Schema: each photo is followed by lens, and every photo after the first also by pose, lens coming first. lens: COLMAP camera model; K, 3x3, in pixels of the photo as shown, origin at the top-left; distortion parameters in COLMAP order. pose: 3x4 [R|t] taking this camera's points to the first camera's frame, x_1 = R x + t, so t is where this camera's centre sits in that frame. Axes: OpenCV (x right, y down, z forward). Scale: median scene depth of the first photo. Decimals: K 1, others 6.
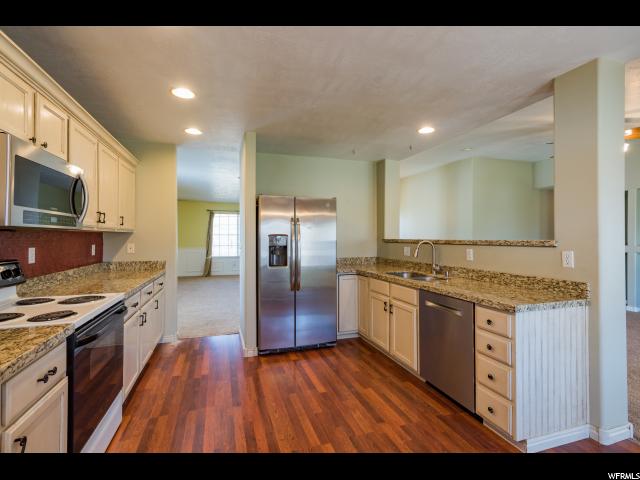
lens RADIAL K [[301.4, 0, 322.8], [0, 301.4, 240.3], [0, 0, 1]] dist [0.013786, -0.001753]
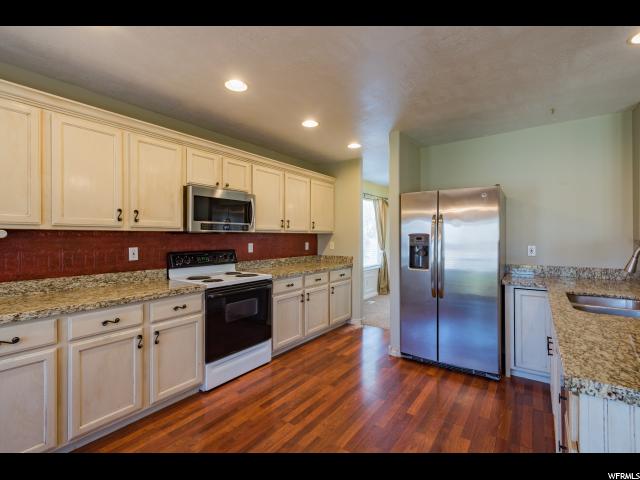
lens RADIAL K [[301.4, 0, 320.2], [0, 301.4, 238.8], [0, 0, 1]] dist [0.013786, -0.001753]
pose [[0.587023, 0.003419, -0.809563, 0.428412], [-0.007611, 0.999970, -0.001296, -0.001035], [0.809535, 0.006923, 0.587031, 0.208451]]
